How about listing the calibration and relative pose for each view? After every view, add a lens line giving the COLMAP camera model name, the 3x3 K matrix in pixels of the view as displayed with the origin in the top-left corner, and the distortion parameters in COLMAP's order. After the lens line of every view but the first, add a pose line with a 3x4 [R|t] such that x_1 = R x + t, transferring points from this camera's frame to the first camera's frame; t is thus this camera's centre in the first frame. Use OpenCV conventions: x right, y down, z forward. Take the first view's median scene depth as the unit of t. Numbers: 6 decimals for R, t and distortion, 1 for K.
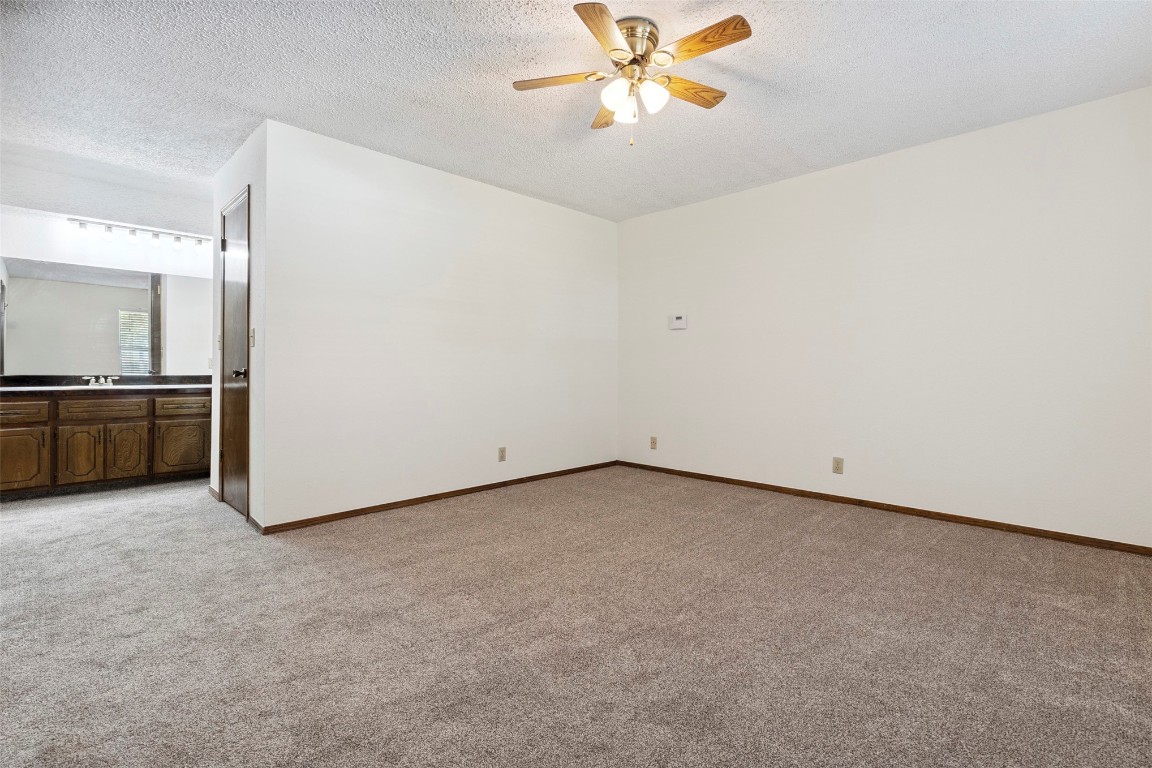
lens RADIAL K [[520.9, 0, 571.0], [0, 520.9, 370.6], [0, 0, 1]] dist [0.005682, -0.000863]
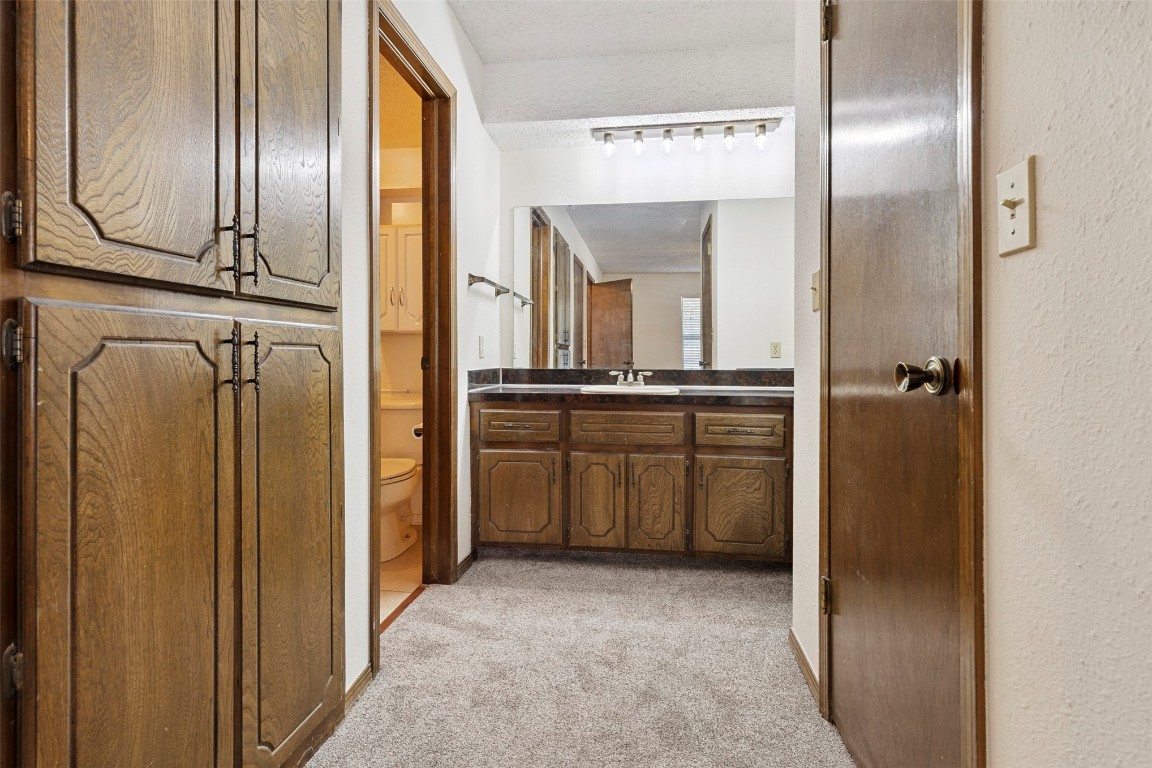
lens RADIAL K [[520.9, 0, 577.4], [0, 520.9, 359.0], [0, 0, 1]] dist [0.005682, -0.000863]
pose [[0.596444, -0.007346, -0.802621, -0.454381], [-0.000828, 0.999952, -0.009767, 0.002430], [0.802654, 0.006490, 0.596410, 0.605659]]
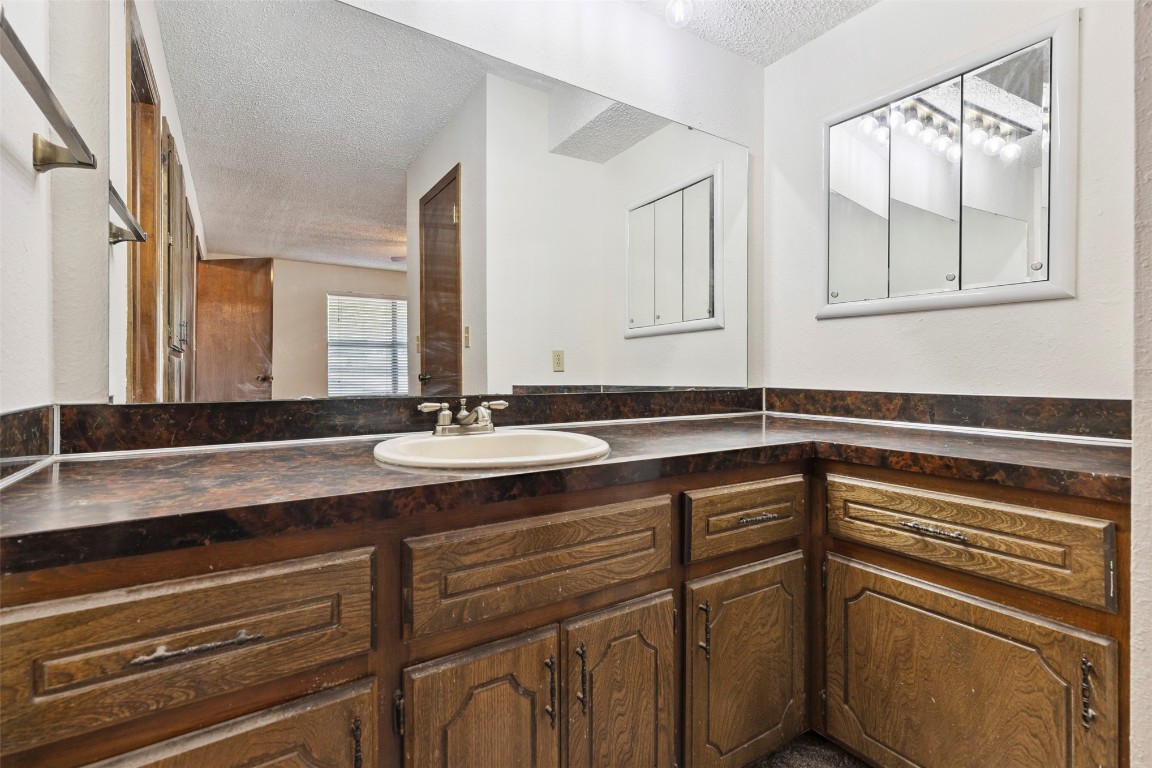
lens RADIAL K [[520.9, 0, 569.1], [0, 520.9, 373.3], [0, 0, 1]] dist [0.005682, -0.000863]
pose [[0.972220, -0.010485, -0.233836, -0.832651], [0.009338, 0.999938, -0.006013, -0.002397], [0.233884, 0.003663, 0.972258, 0.784513]]
